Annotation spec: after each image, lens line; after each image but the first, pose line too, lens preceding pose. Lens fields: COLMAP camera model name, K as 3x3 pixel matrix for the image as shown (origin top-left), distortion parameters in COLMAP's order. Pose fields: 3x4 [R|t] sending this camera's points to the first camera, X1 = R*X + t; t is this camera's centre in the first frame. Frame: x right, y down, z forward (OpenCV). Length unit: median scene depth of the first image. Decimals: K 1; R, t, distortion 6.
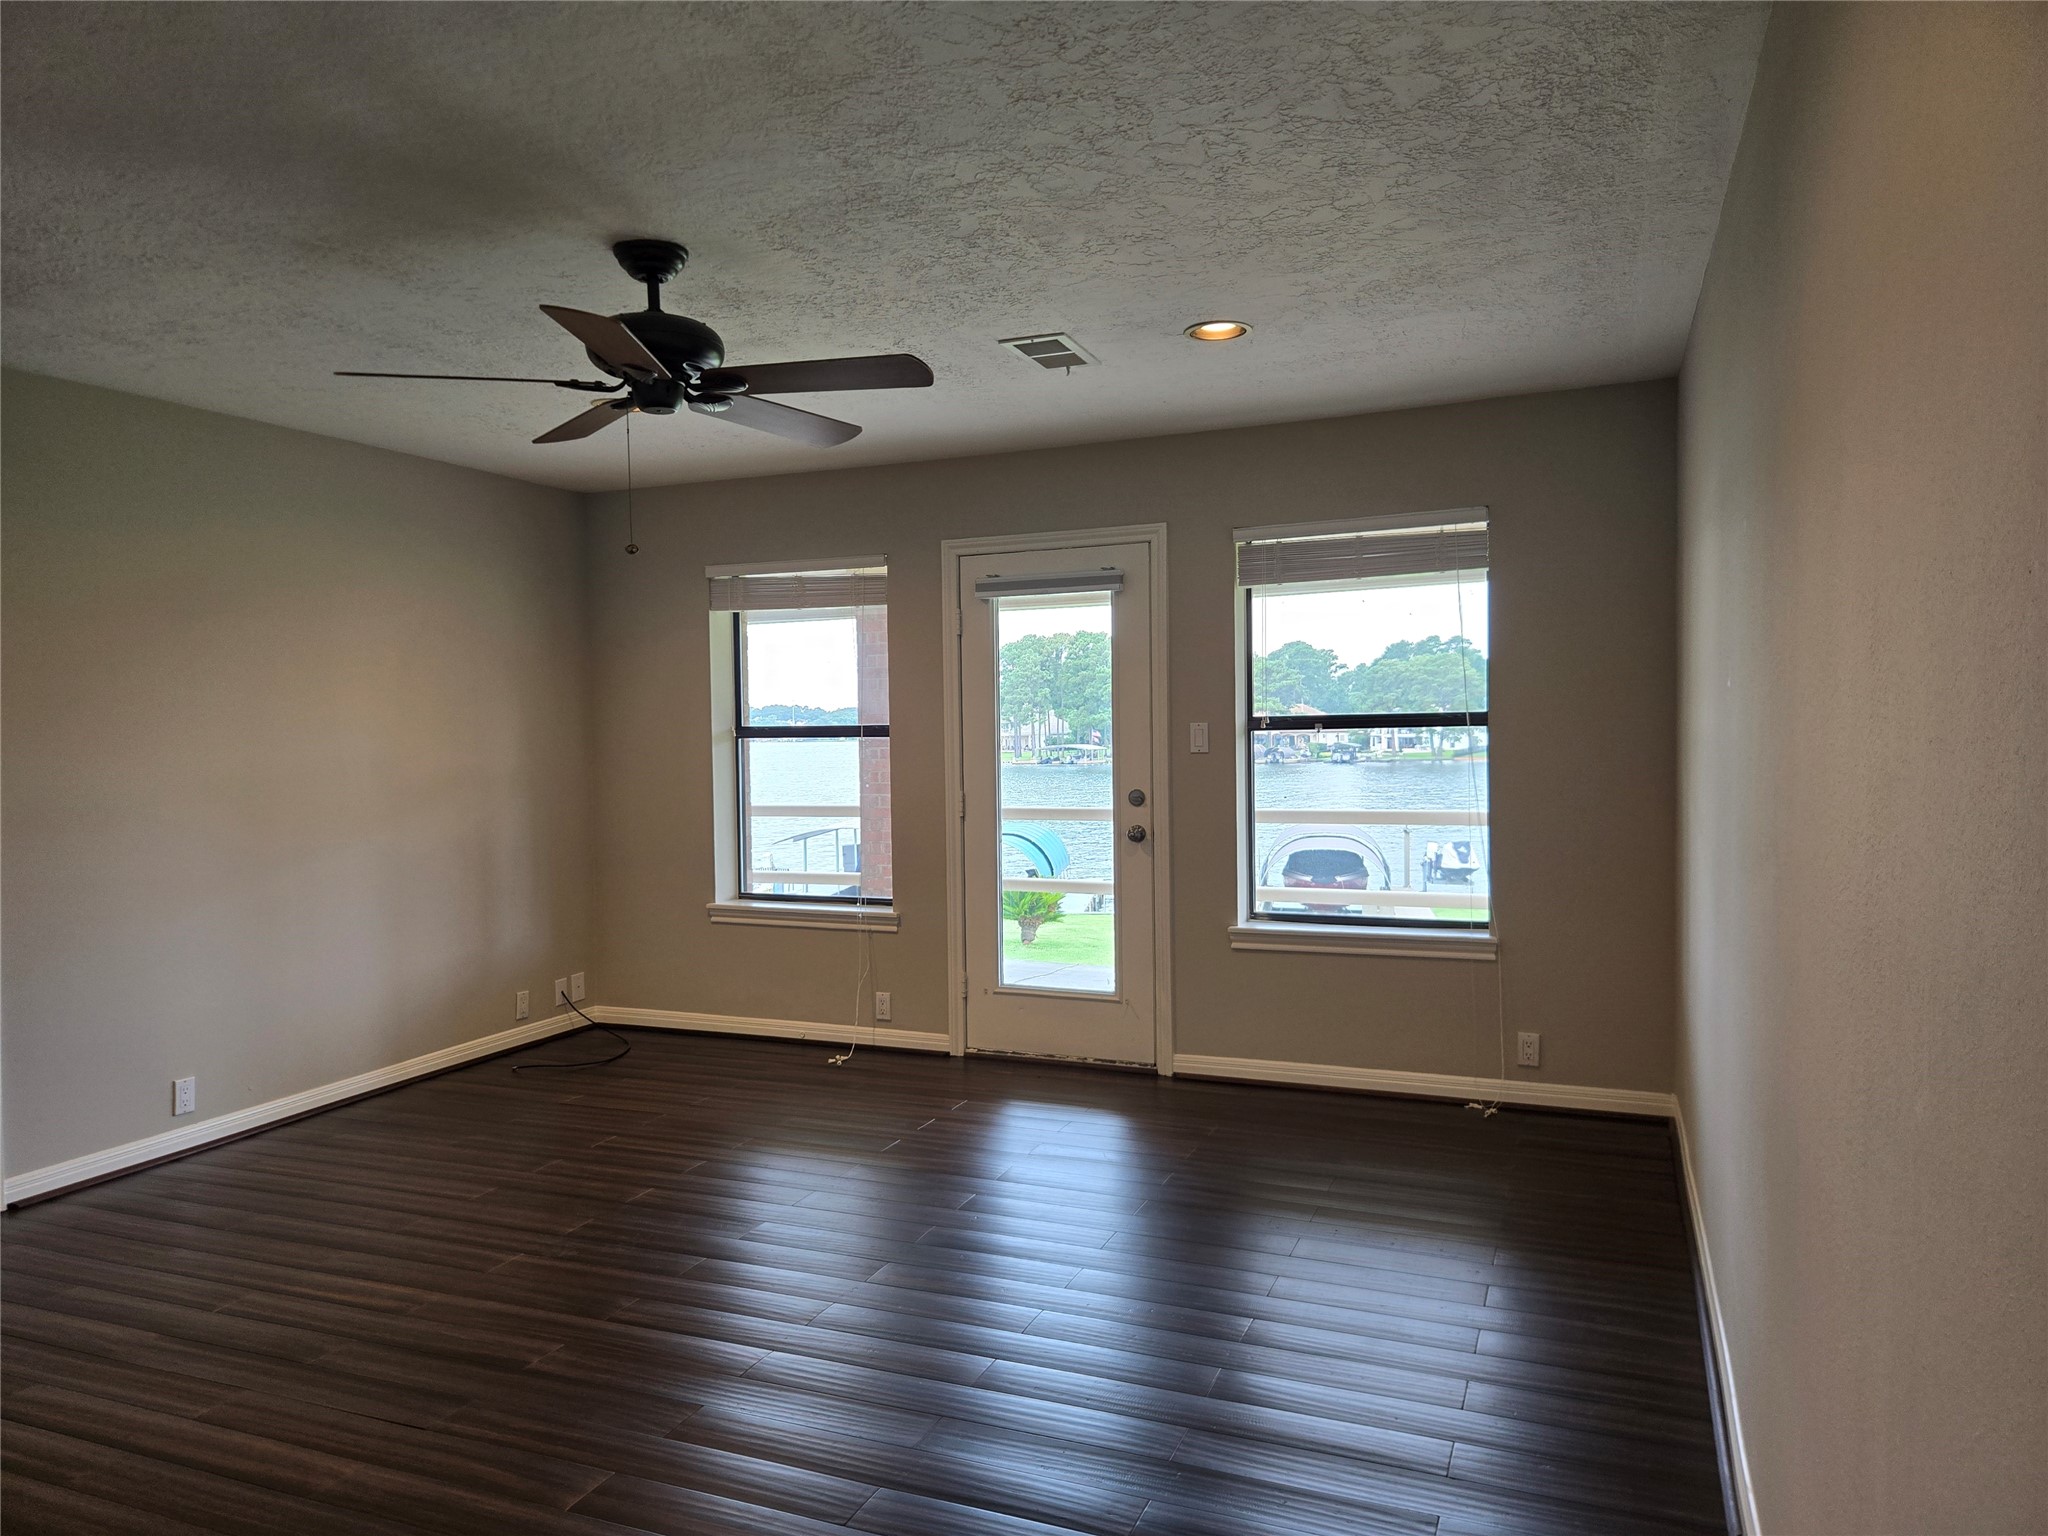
lens RADIAL K [[1379.1, 0, 975.3], [0, 1379.1, 803.7], [0, 0, 1]] dist [0.069295, -0.053393]
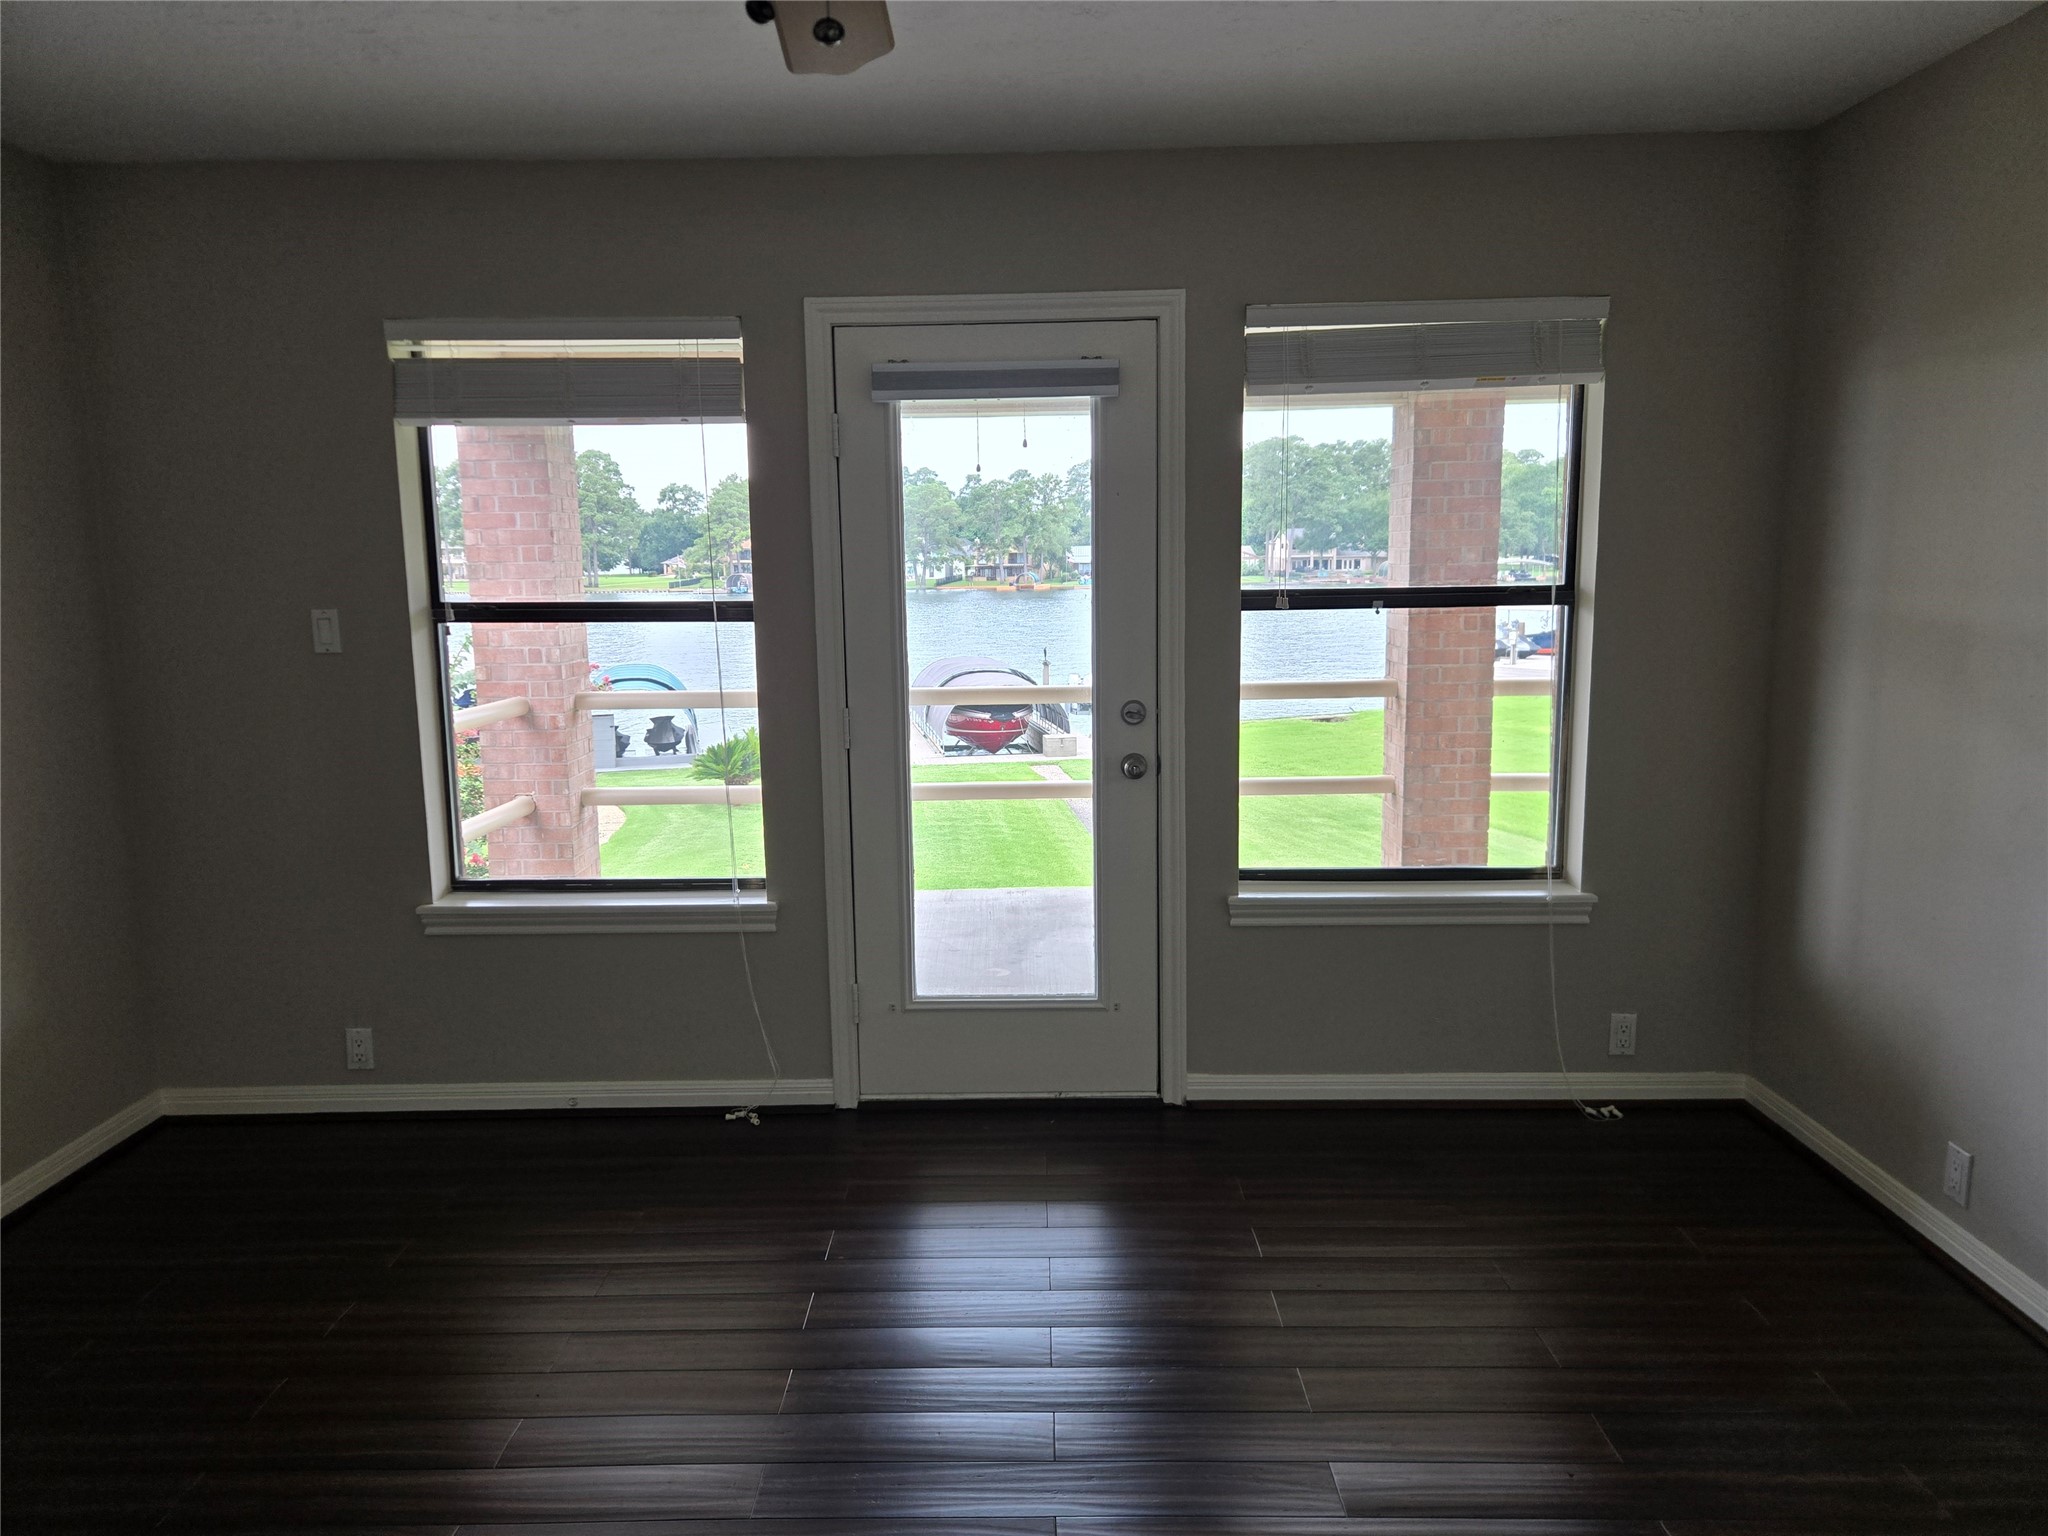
lens RADIAL K [[1379.1, 0, 1017.1], [0, 1379.1, 766.9], [0, 0, 1]] dist [0.069295, -0.053393]
pose [[0.919768, -0.059850, 0.387871, -0.192610], [0.022095, 0.994633, 0.101082, -0.045910], [-0.391839, -0.084403, 0.916154, 0.394802]]
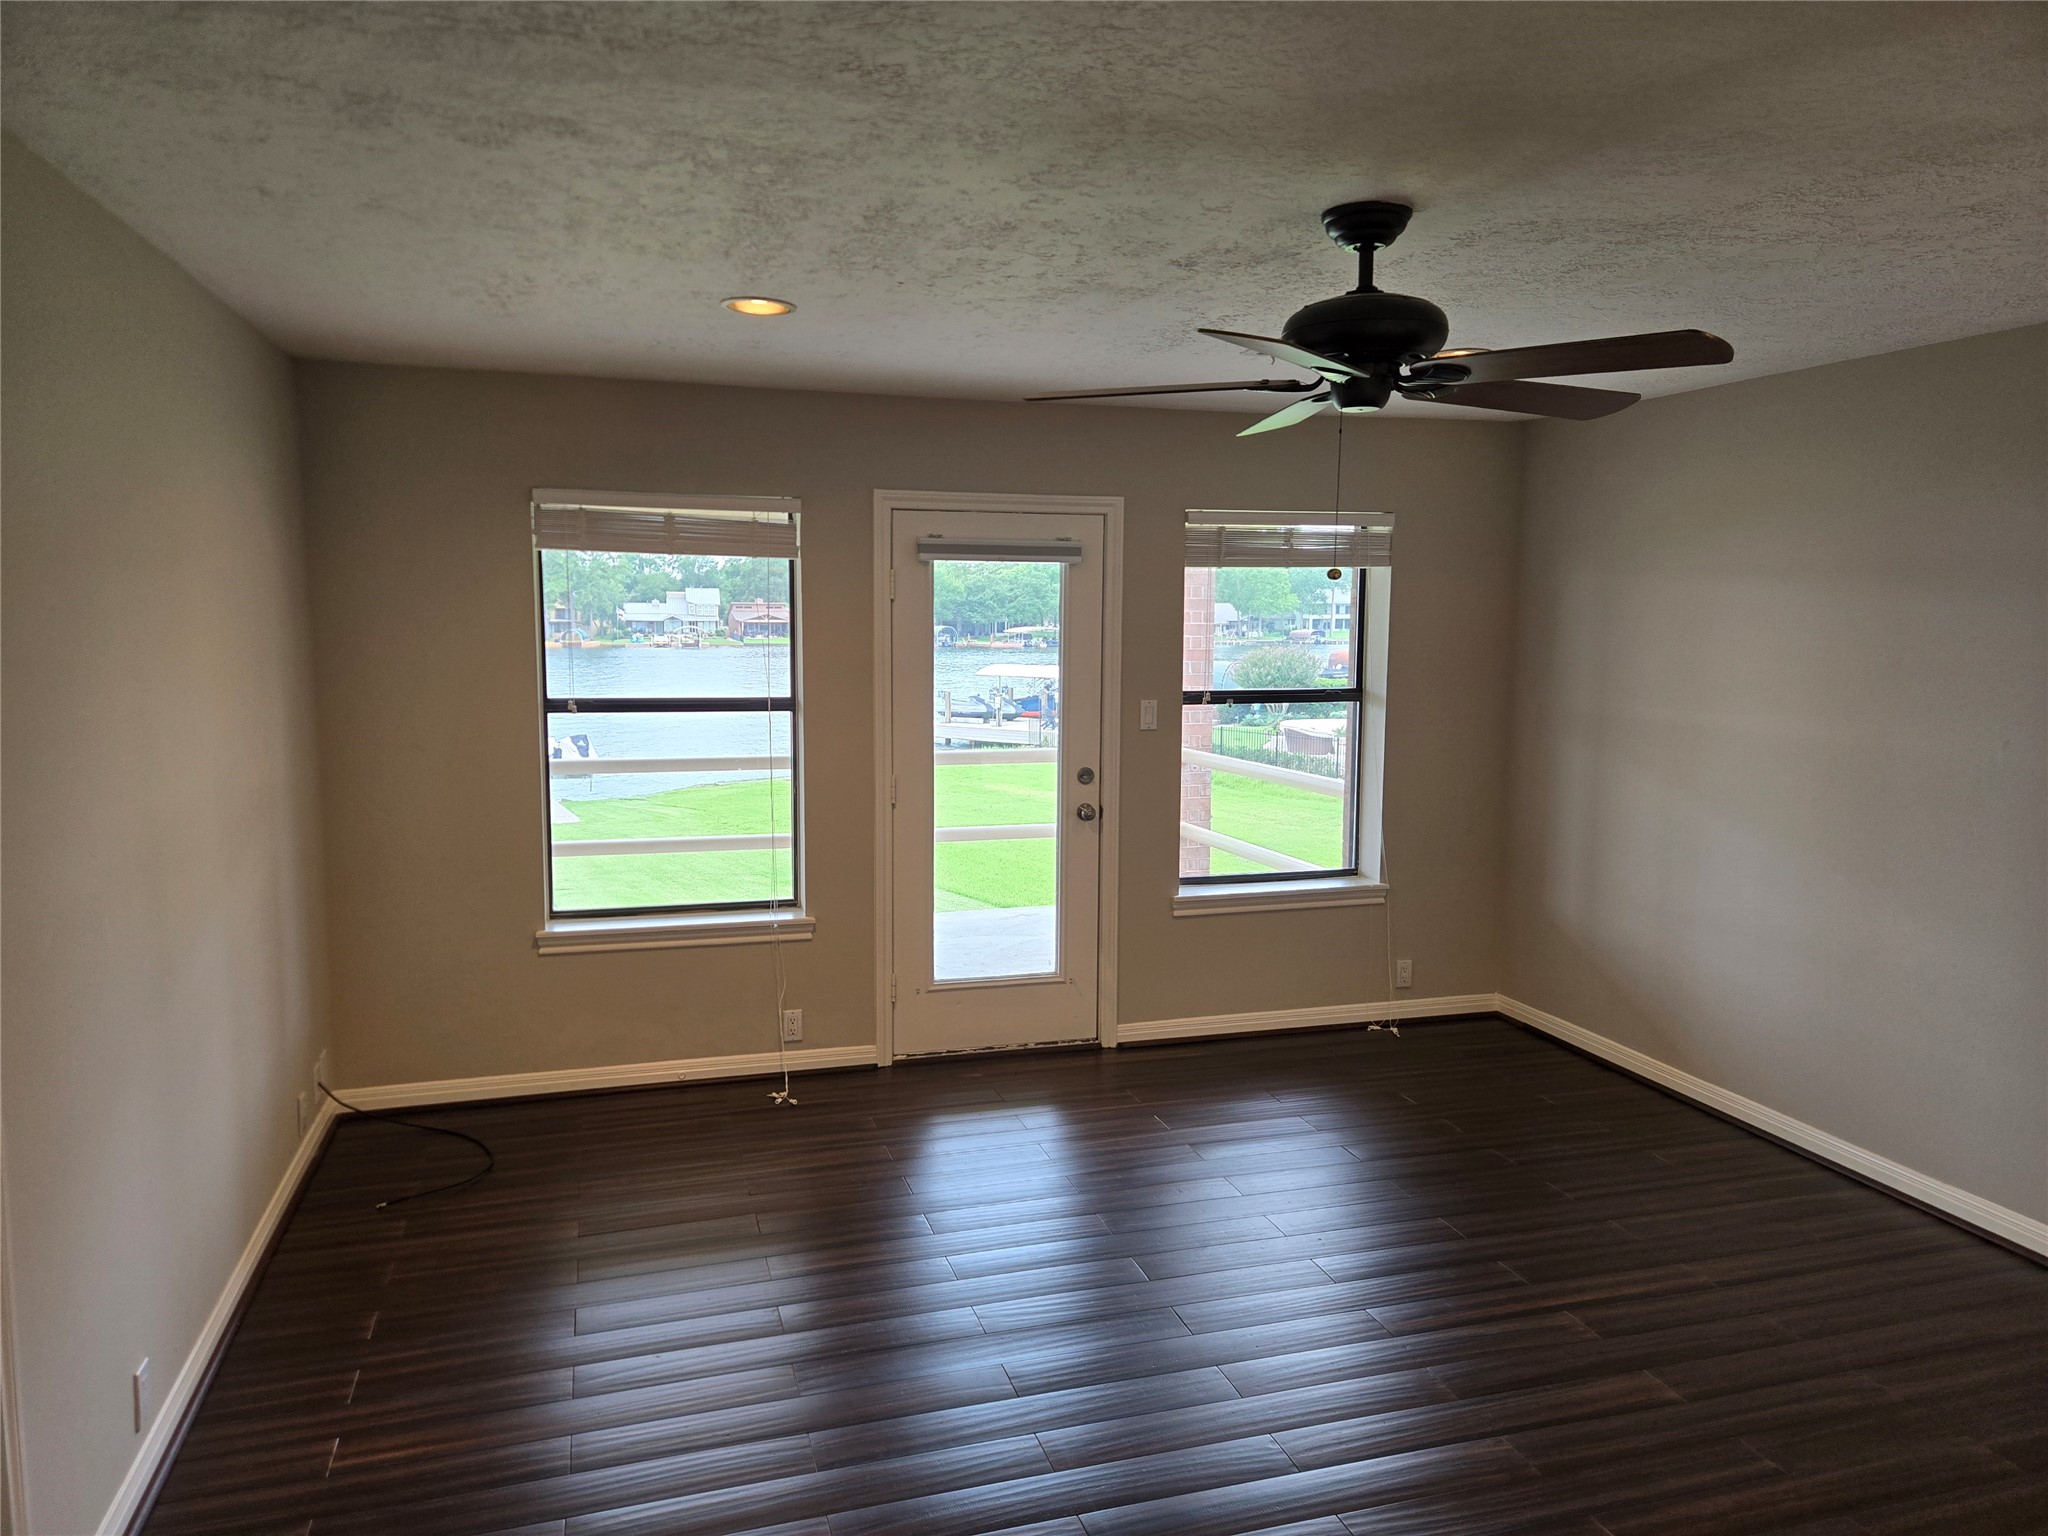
lens RADIAL K [[1379.1, 0, 991.8], [0, 1379.1, 782.7], [0, 0, 1]] dist [0.069295, -0.053393]
pose [[0.757253, -0.059760, 0.650381, -0.561116], [0.013571, 0.997030, 0.075811, -0.073078], [-0.652980, -0.048582, 0.755815, 0.291711]]
